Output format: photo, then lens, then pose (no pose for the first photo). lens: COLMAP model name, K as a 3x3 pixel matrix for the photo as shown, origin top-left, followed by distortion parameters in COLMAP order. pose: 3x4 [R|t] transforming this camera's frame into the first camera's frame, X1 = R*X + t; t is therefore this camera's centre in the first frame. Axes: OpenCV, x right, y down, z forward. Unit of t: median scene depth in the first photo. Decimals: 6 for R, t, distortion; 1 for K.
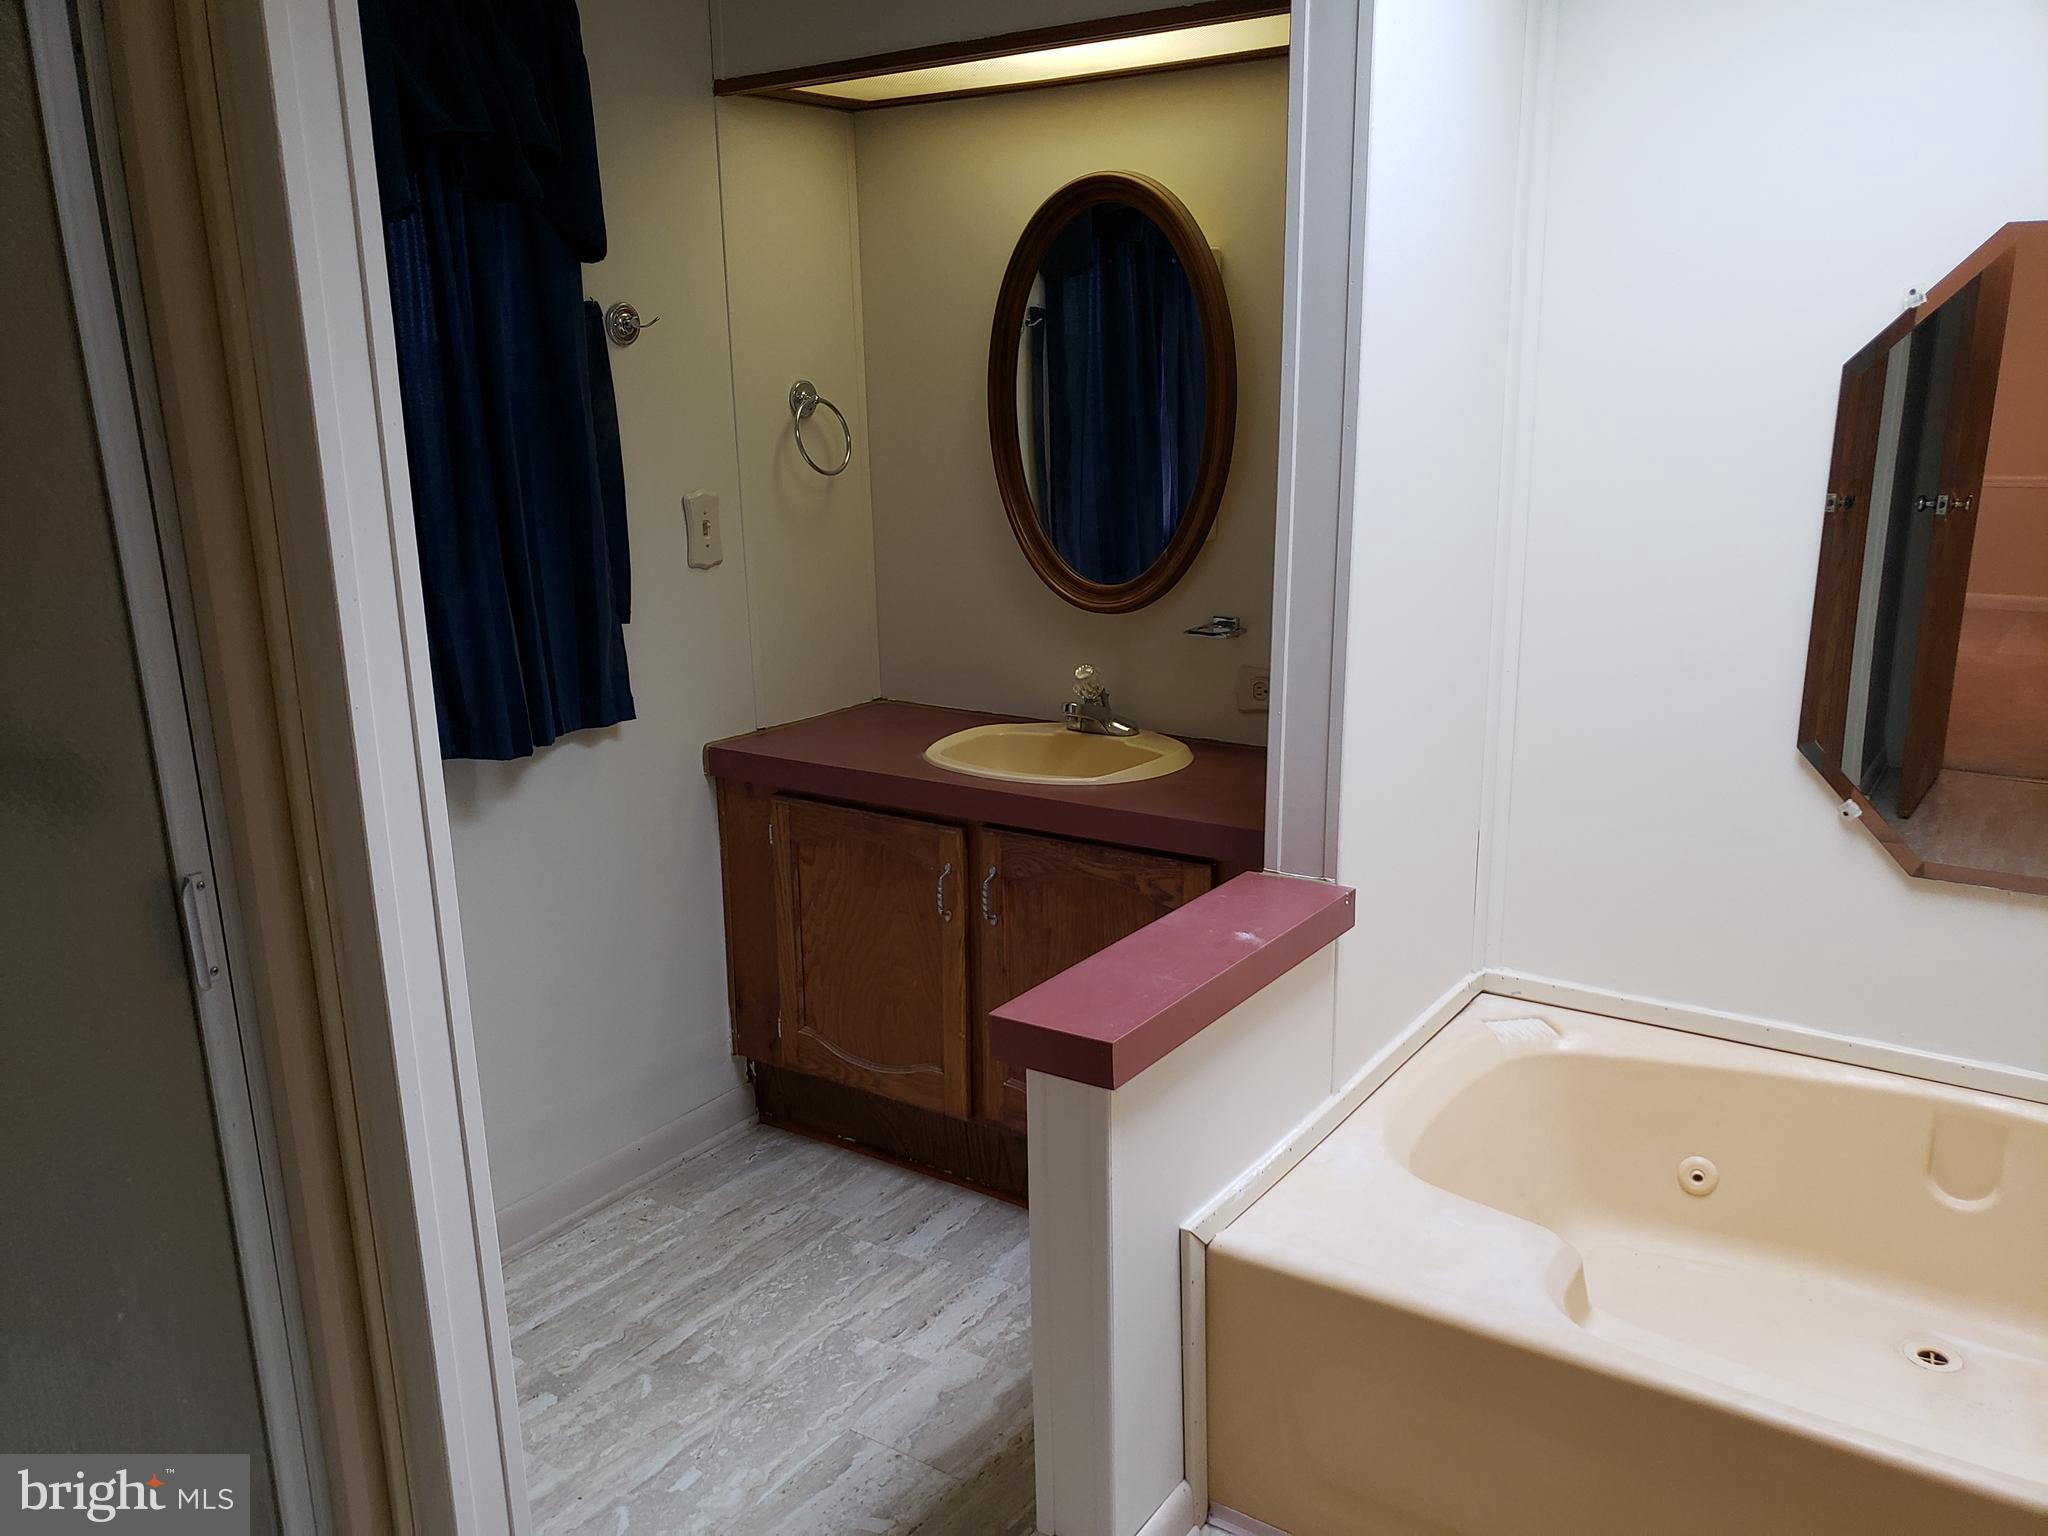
lens RADIAL K [[1568.8, 0, 1035.3], [0, 1568.8, 796.9], [0, 0, 1]] dist [0.066129, -0.060799]
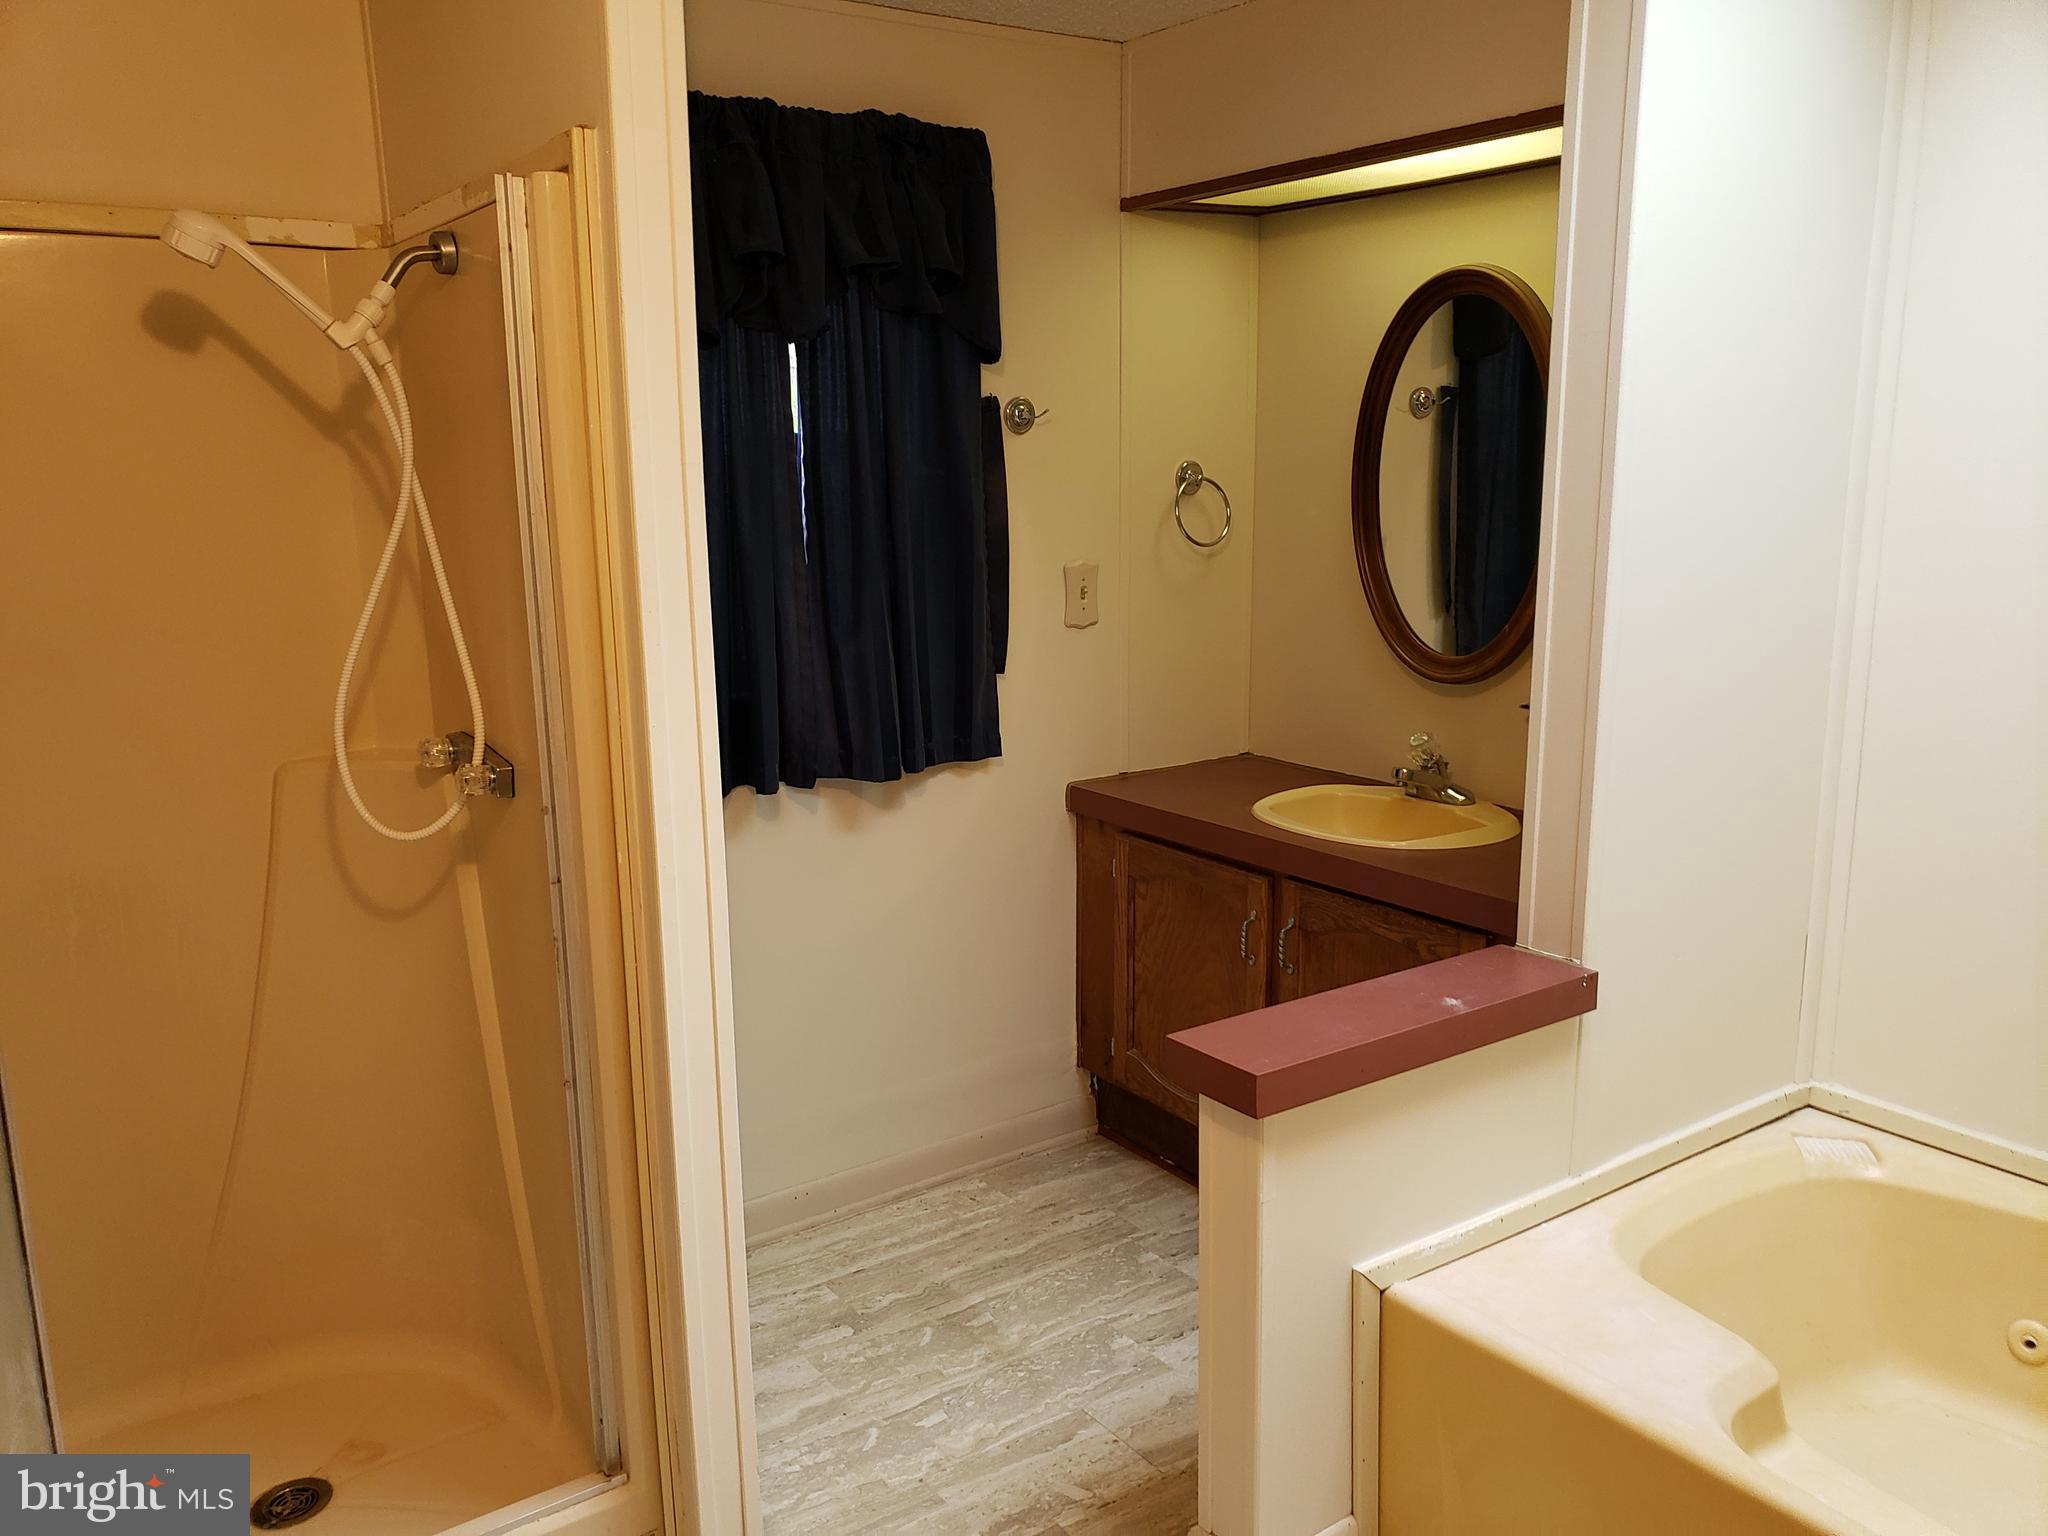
lens RADIAL K [[1556.4, 0, 1031.3], [0, 1556.4, 785.5], [0, 0, 1]] dist [0.087949, -0.045103]
pose [[0.939634, 0.074783, -0.333909, 0.155215], [-0.088222, 0.995781, -0.025242, -0.002112], [0.330612, 0.053176, 0.942267, -0.058367]]
